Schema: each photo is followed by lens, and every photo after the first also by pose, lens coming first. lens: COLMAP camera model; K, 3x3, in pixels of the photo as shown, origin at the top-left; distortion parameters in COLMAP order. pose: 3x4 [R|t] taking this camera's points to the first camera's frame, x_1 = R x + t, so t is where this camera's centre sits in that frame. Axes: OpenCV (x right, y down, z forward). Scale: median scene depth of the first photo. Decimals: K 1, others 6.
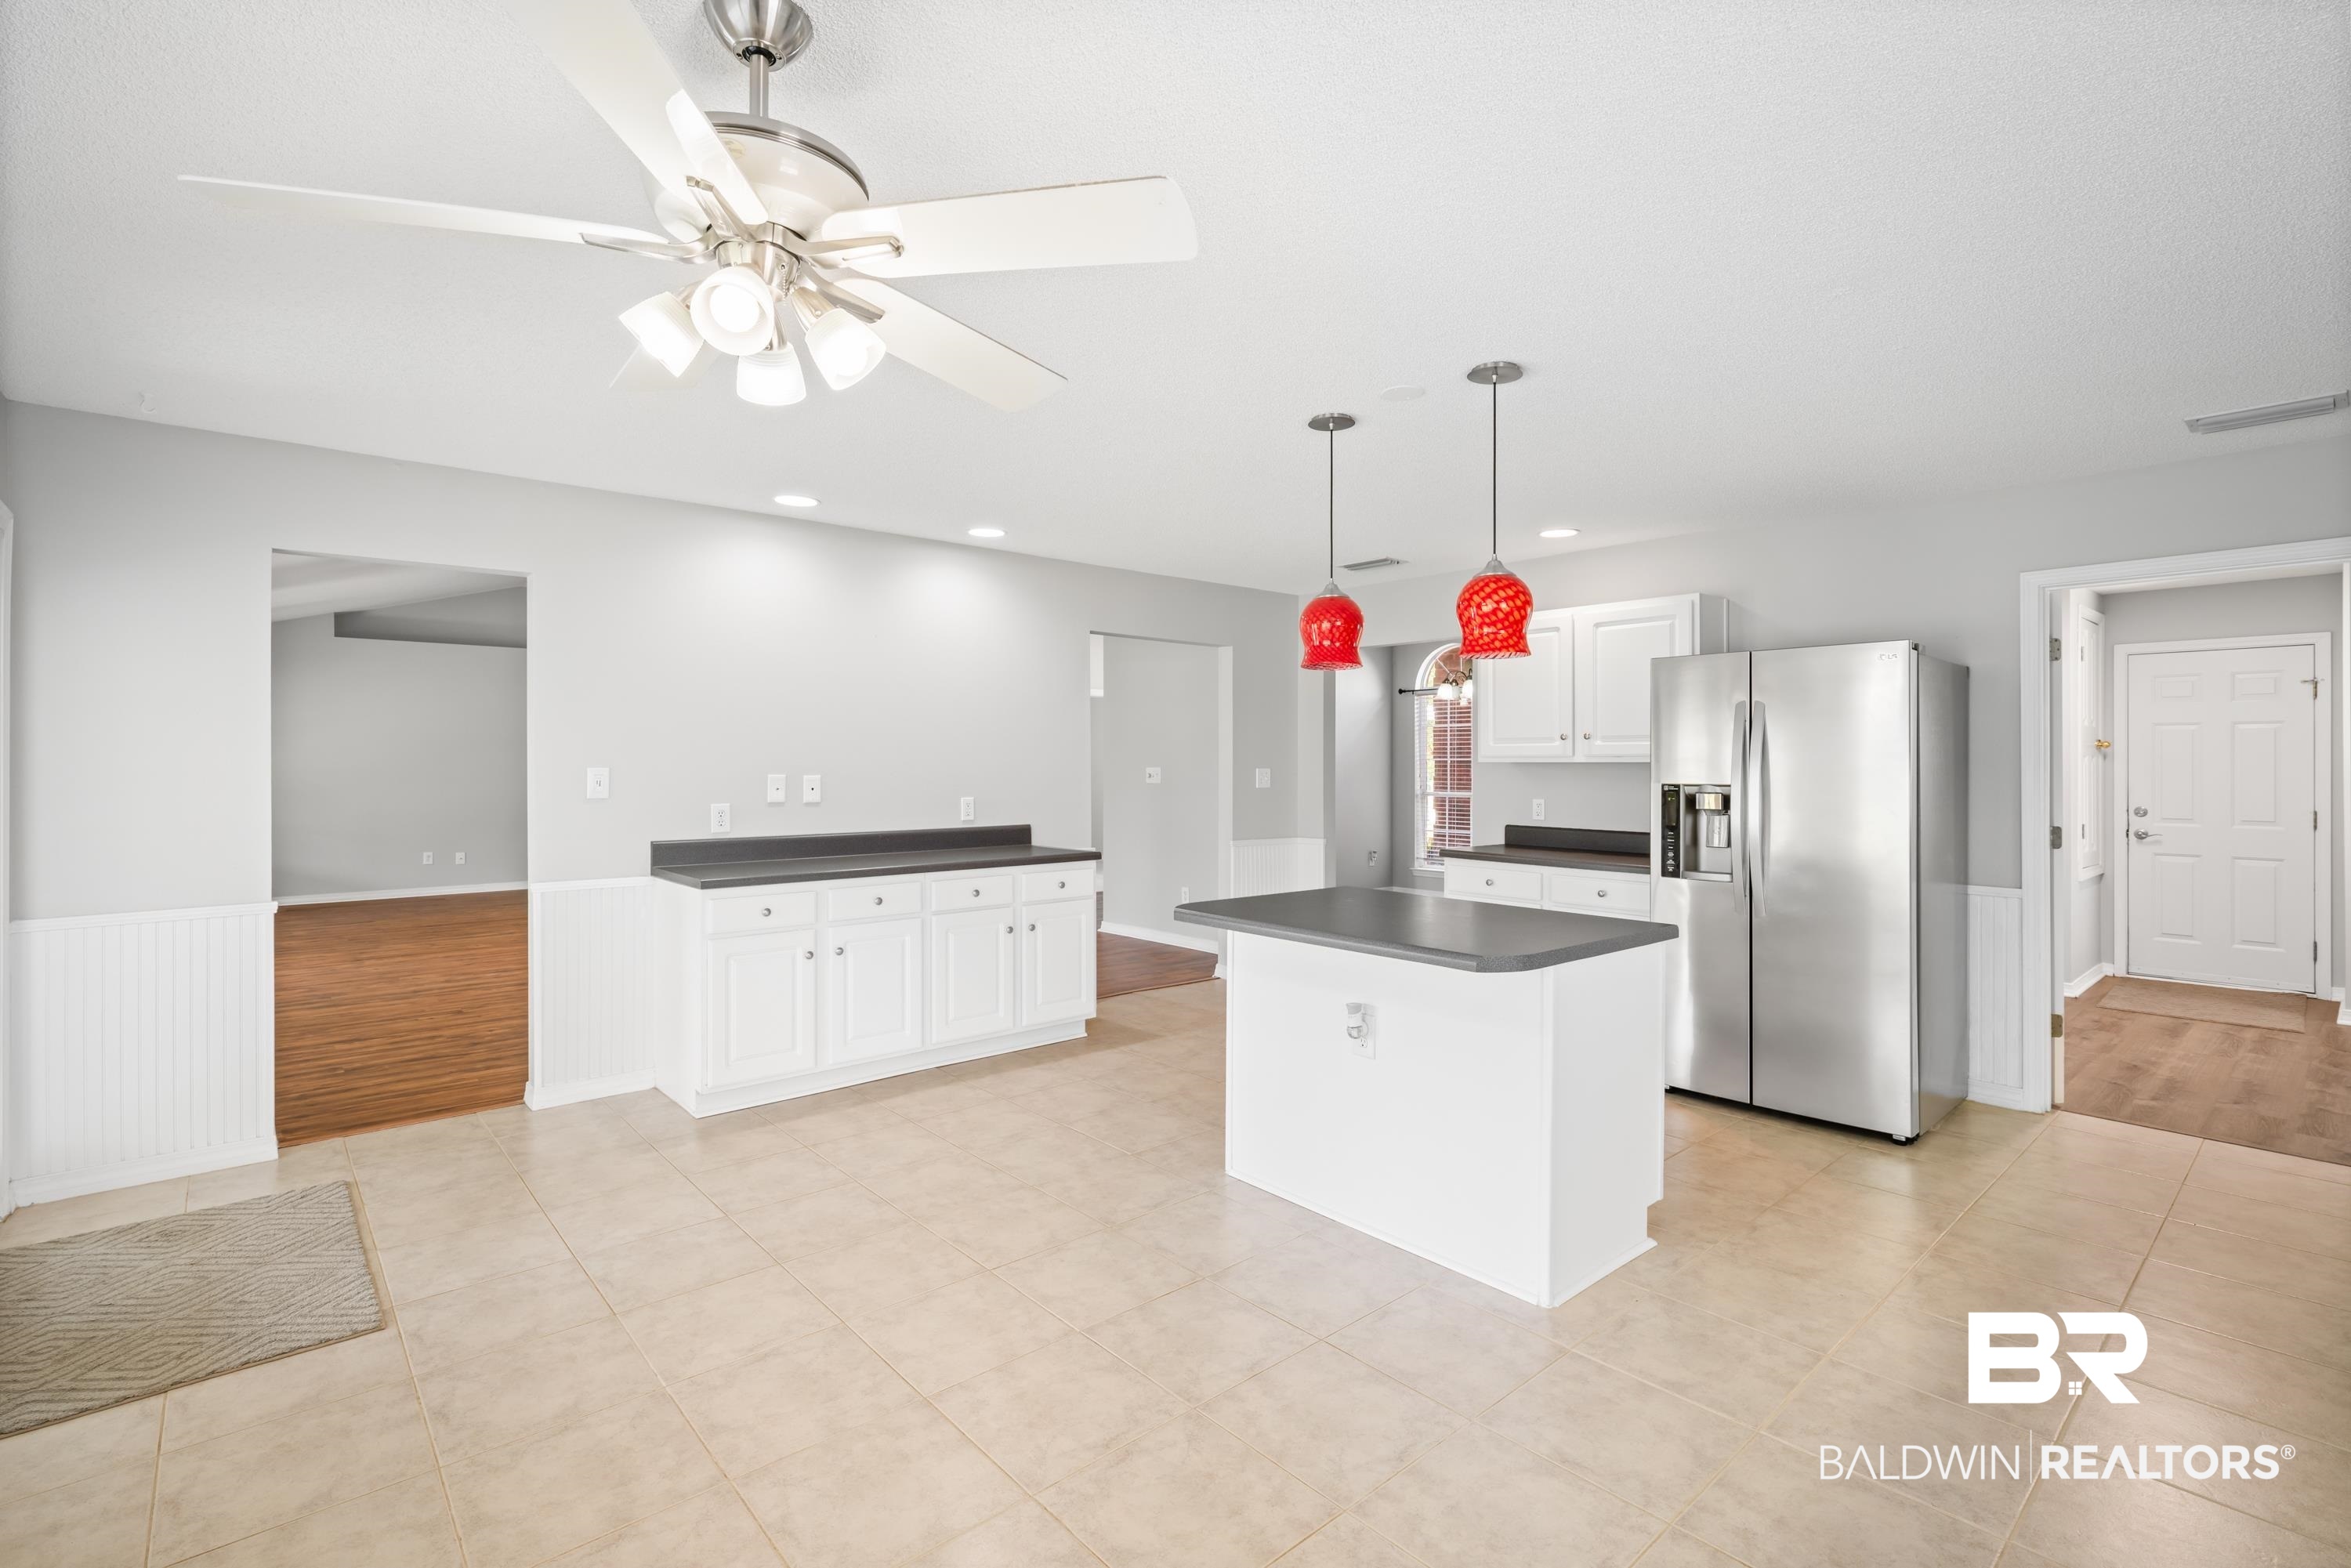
lens RADIAL K [[1080.2, 0, 1190.7], [0, 1080.2, 768.5], [0, 0, 1]] dist [-0.003378, 0.000901]
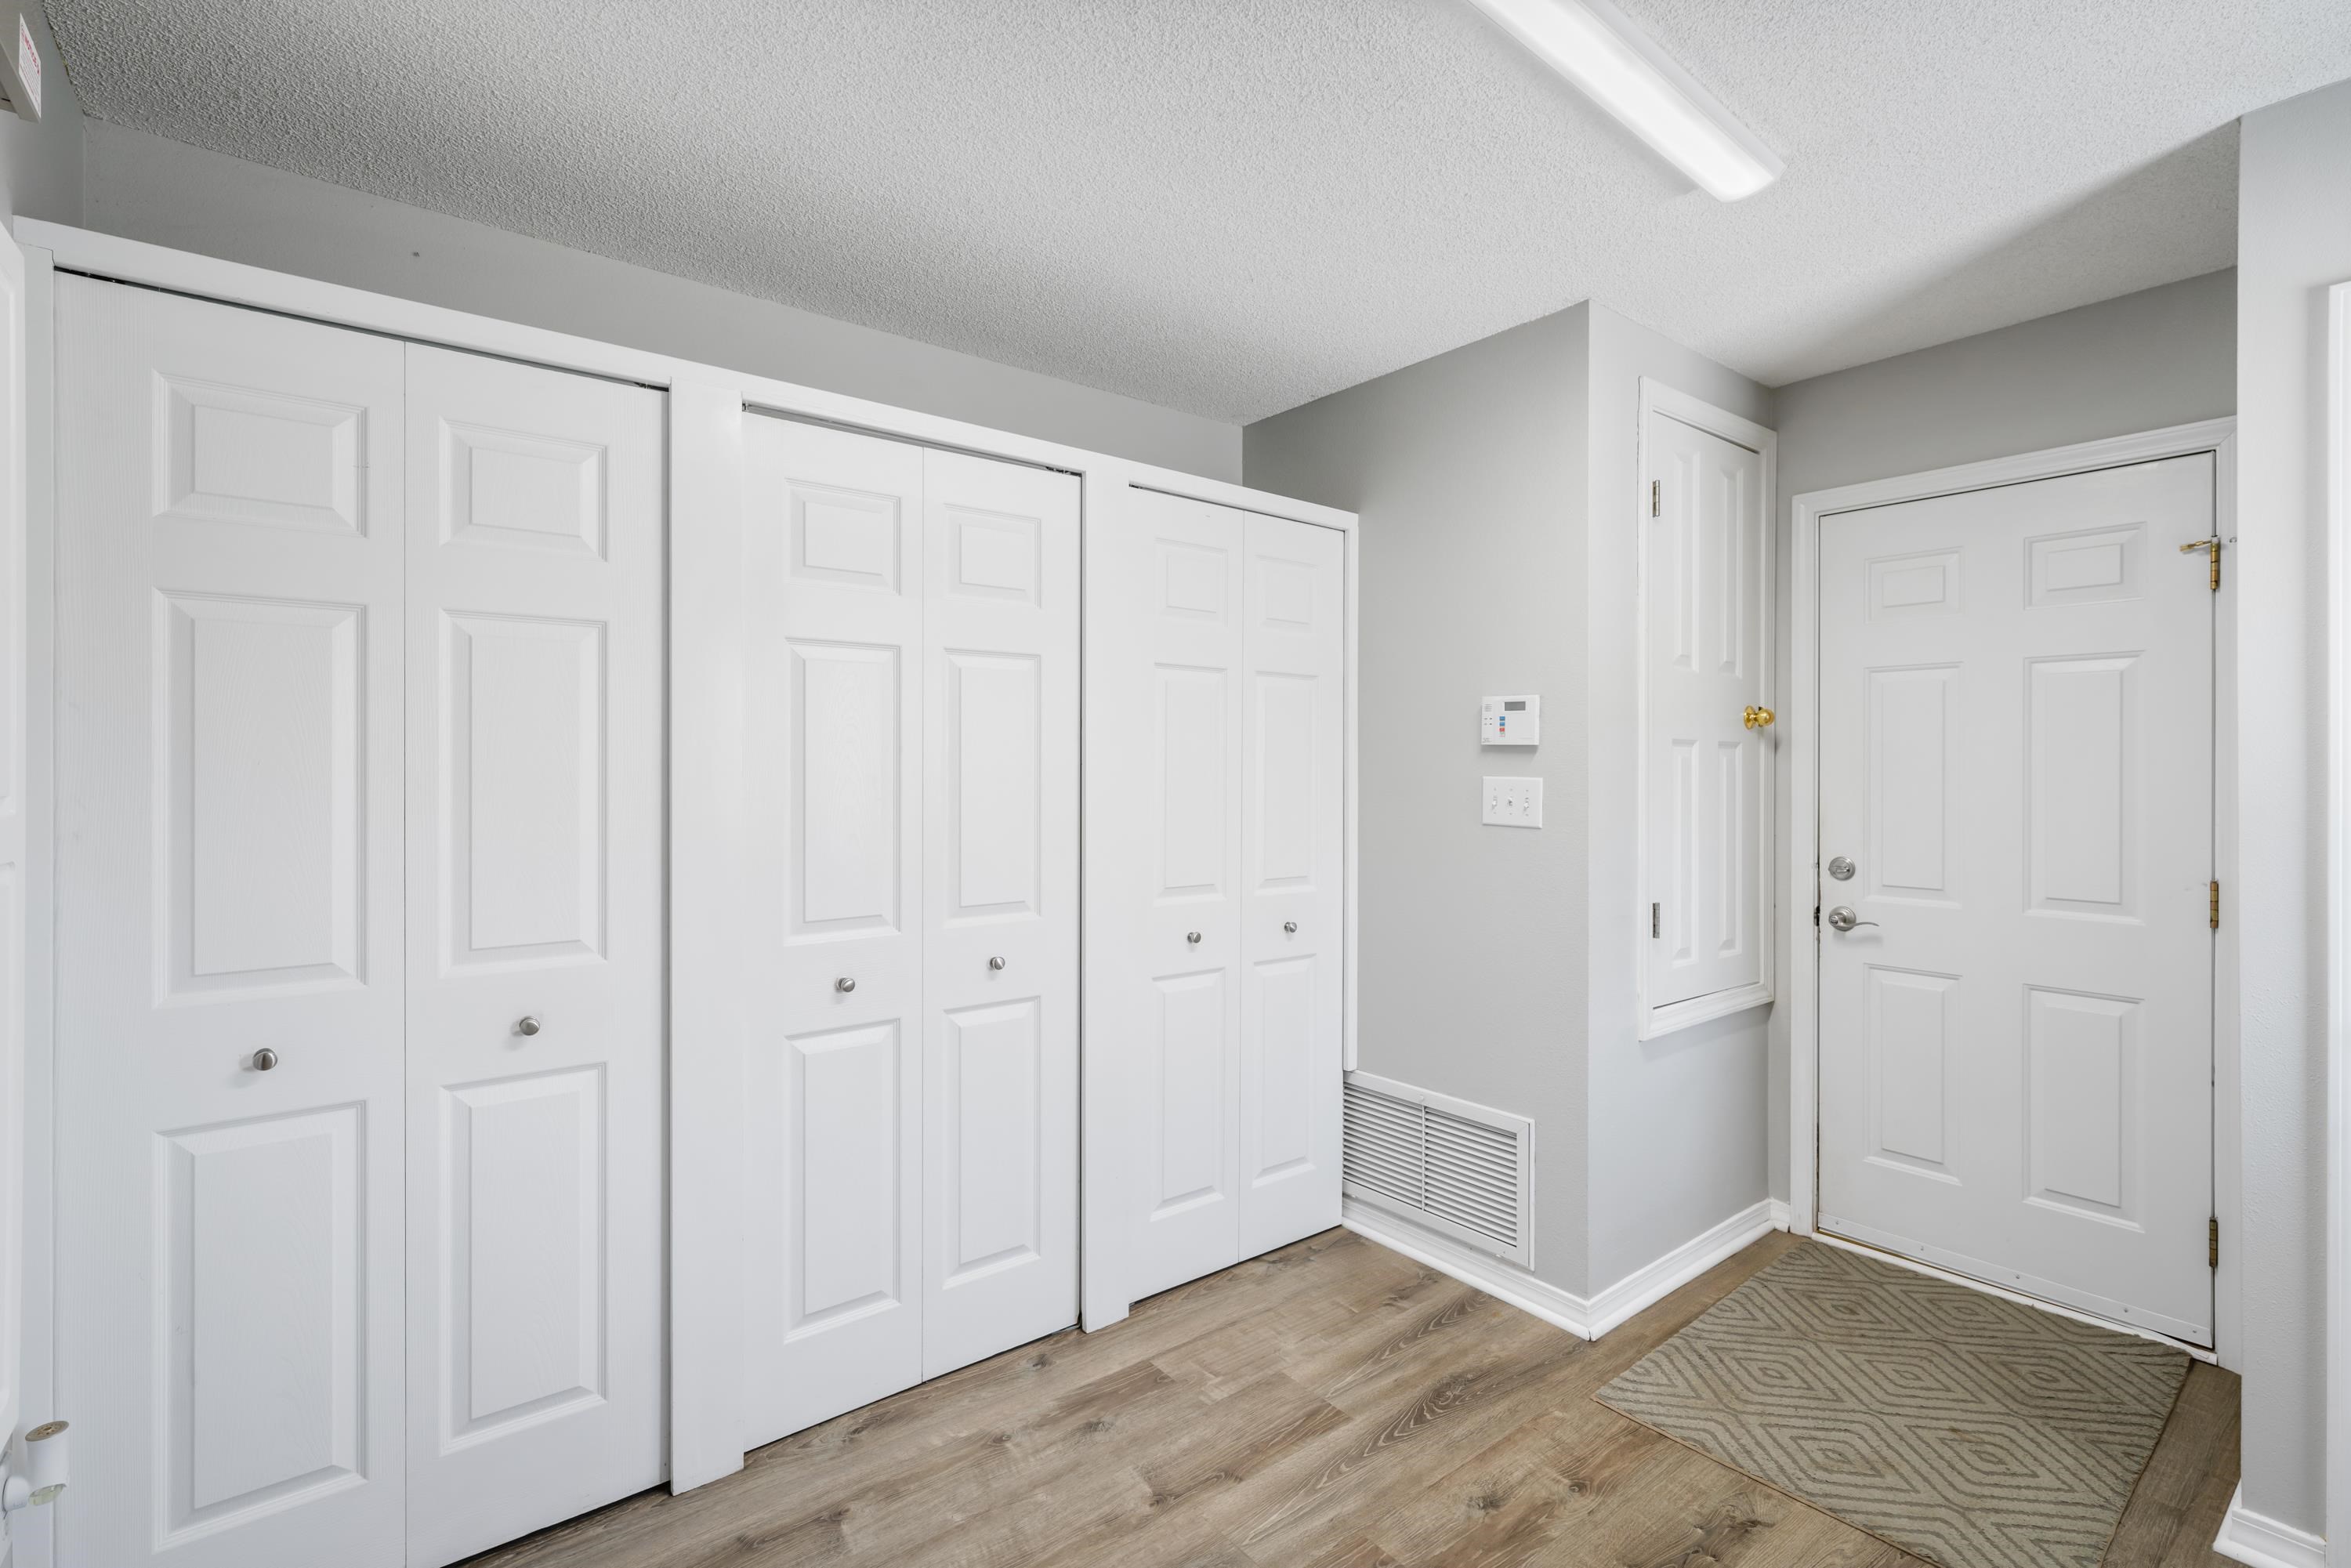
lens RADIAL K [[1080.2, 0, 1185.0], [0, 1080.2, 774.9], [0, 0, 1]] dist [-0.003378, 0.000901]
pose [[0.999400, 0.004764, -0.034307, 0.623835], [-0.004748, 0.999989, 0.000540, 0.002623], [0.034309, -0.000376, 0.999411, 0.545248]]
